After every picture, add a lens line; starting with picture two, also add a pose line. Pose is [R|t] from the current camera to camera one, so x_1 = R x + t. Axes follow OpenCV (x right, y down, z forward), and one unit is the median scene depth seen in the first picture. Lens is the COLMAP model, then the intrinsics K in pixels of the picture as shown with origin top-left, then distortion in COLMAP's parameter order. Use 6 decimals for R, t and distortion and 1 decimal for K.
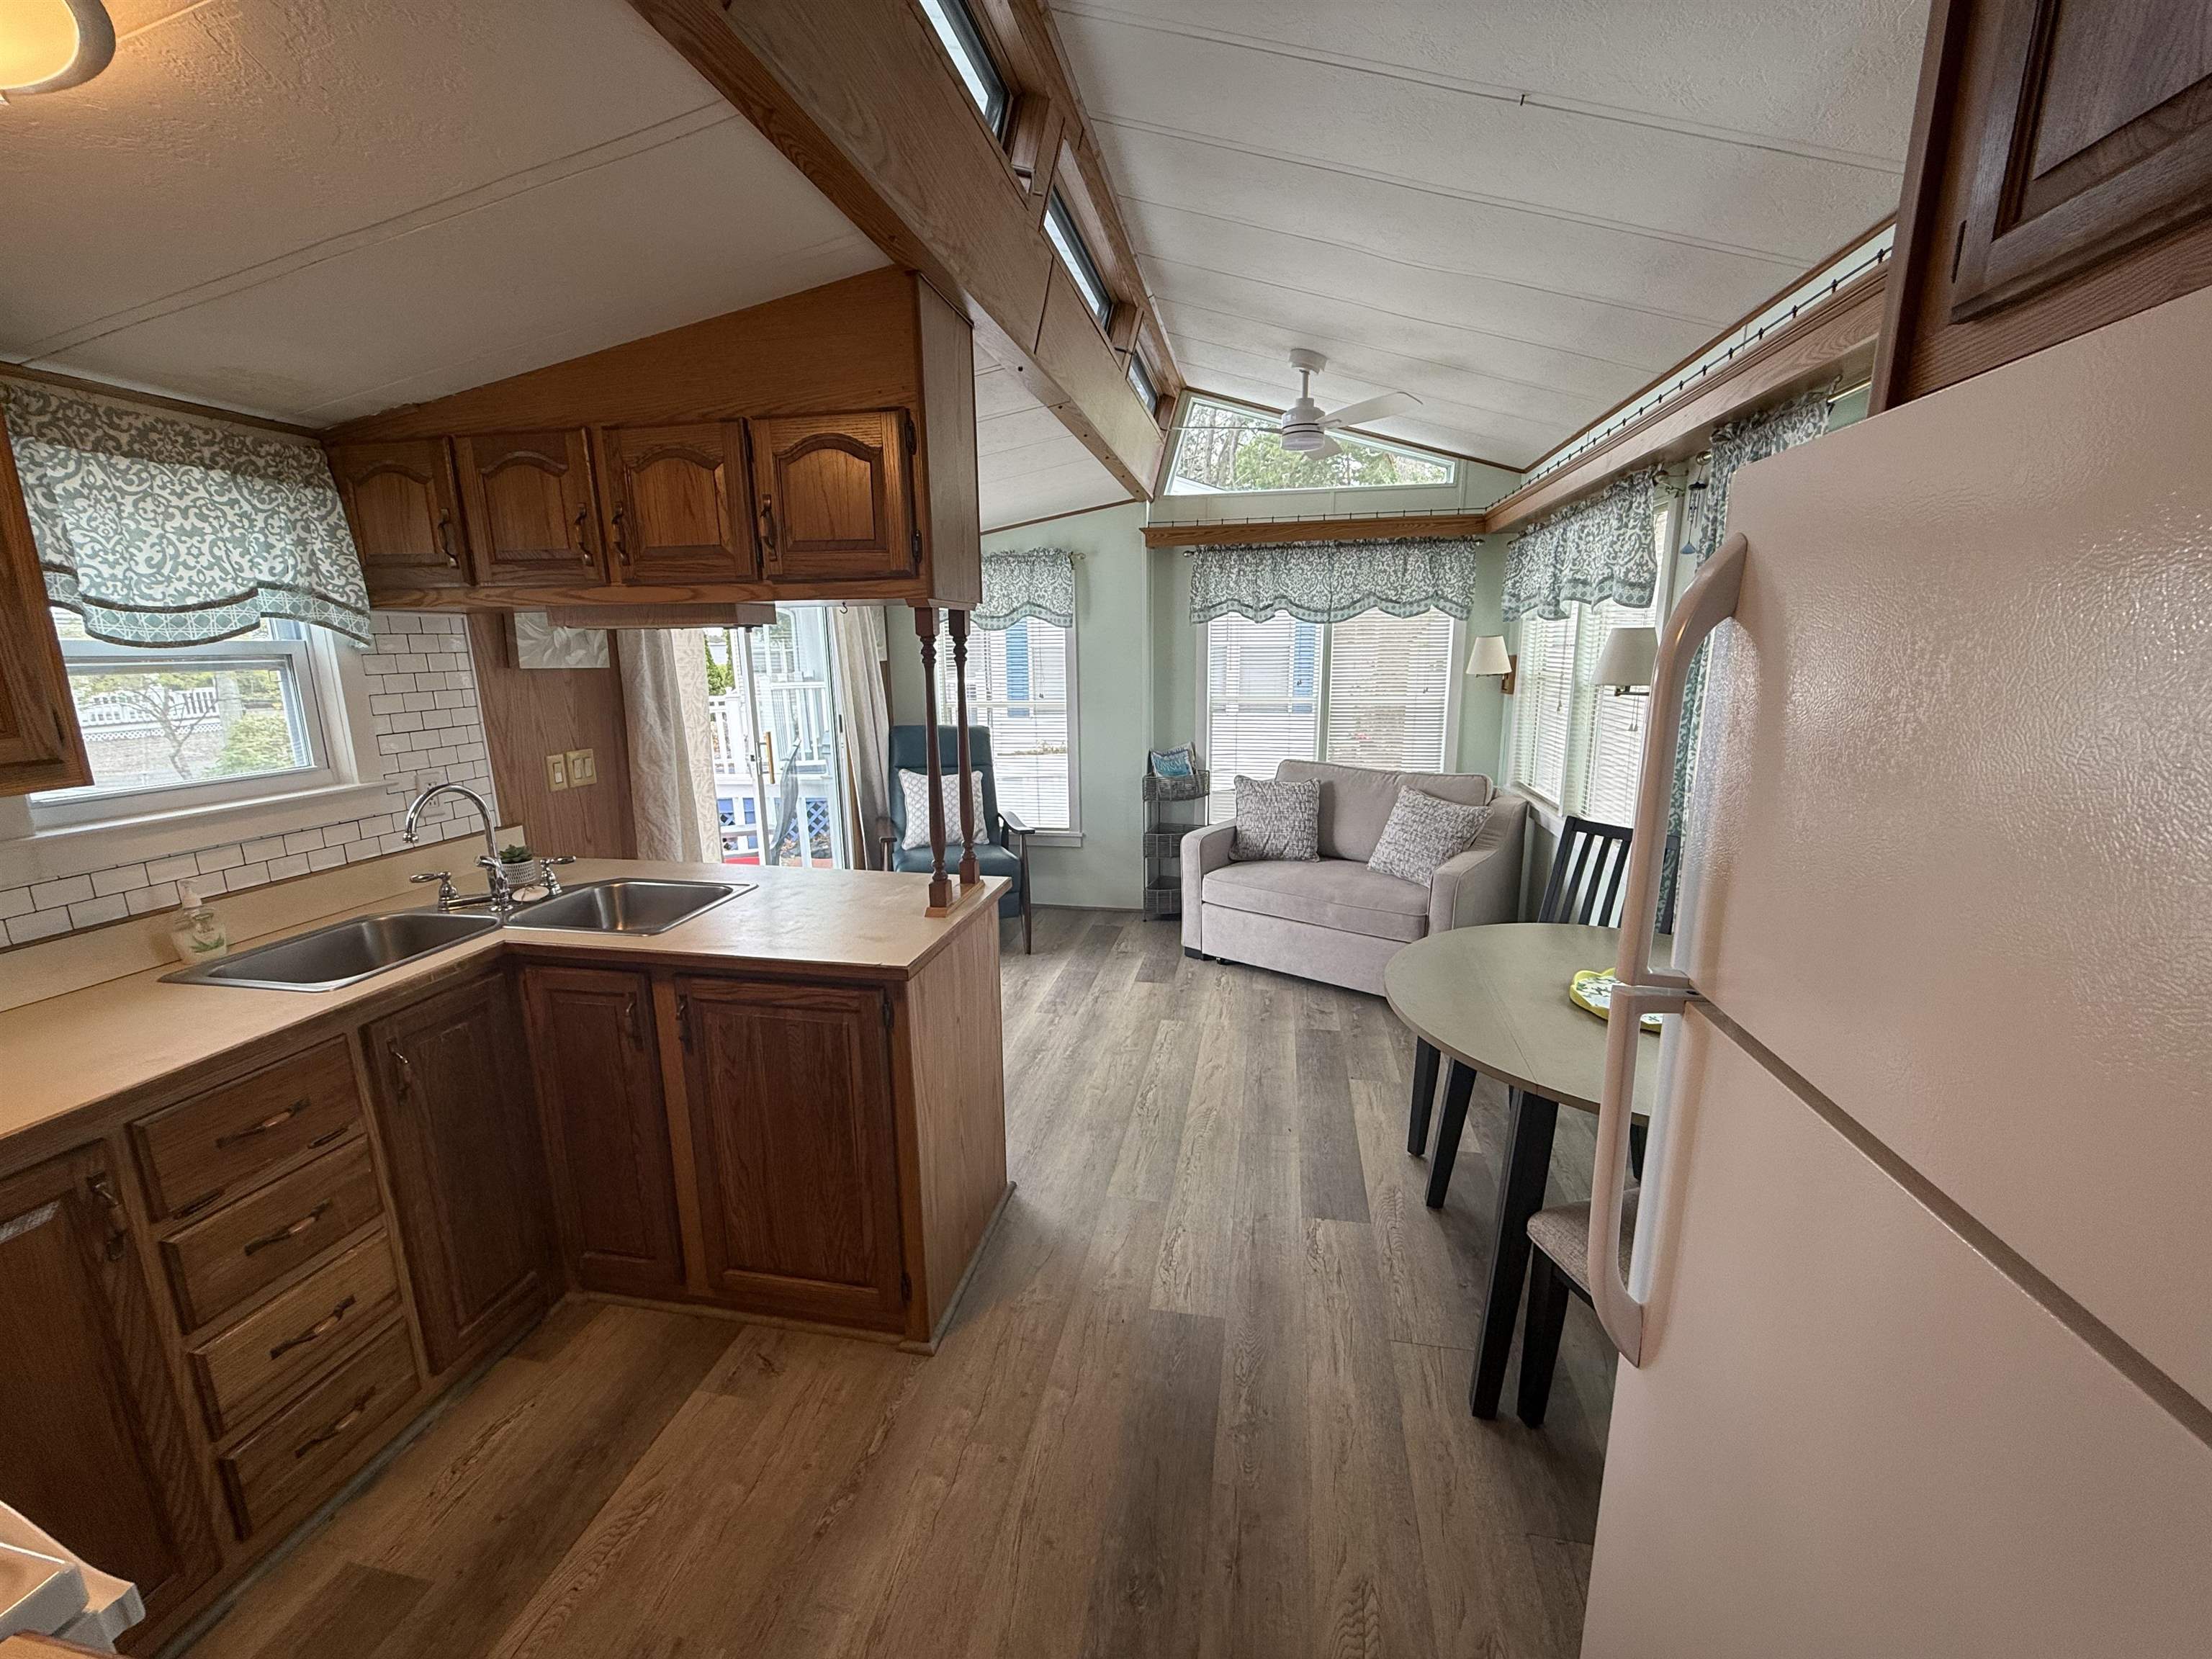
lens RADIAL K [[881.4, 0, 1104.7], [0, 881.4, 830.2], [0, 0, 1]] dist [0.001225, -0.000081]
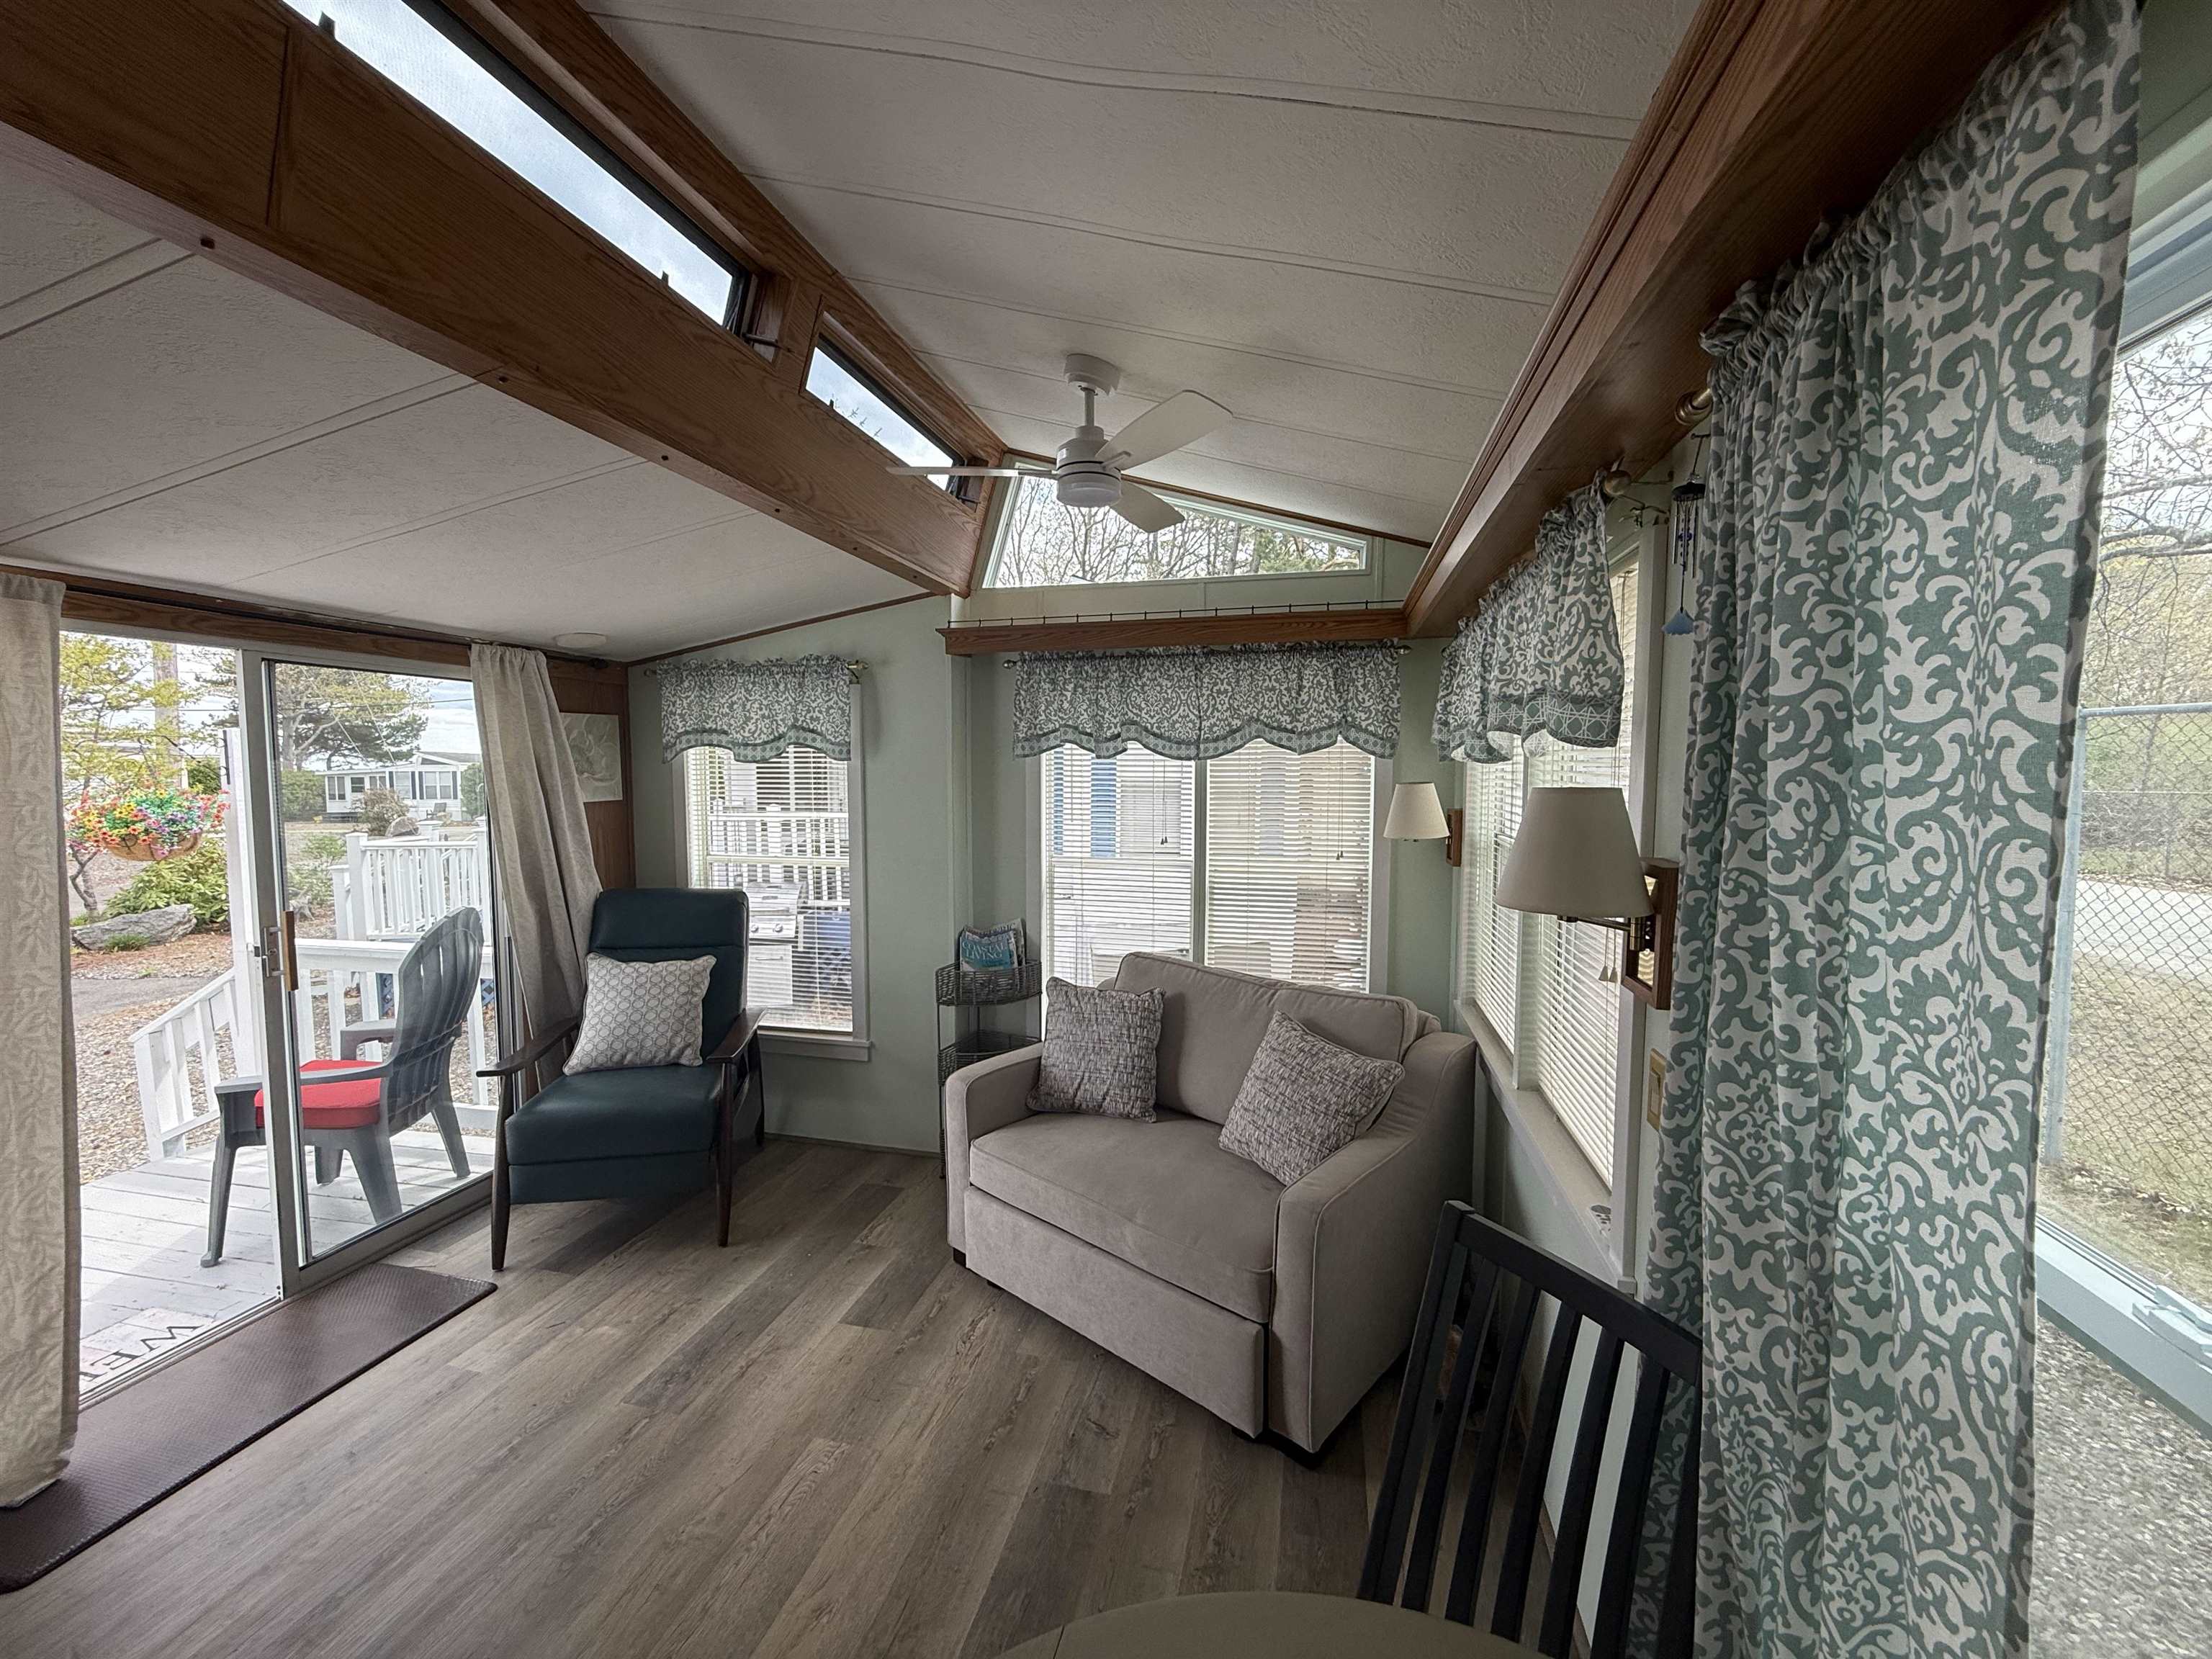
lens RADIAL K [[881.4, 0, 1106.1], [0, 881.4, 832.5], [0, 0, 1]] dist [0.001225, -0.000081]
pose [[0.998739, 0.017205, -0.047171, 0.226109], [-0.023527, 0.990300, -0.136942, -0.082531], [0.044358, 0.137879, 0.989455, 0.320639]]
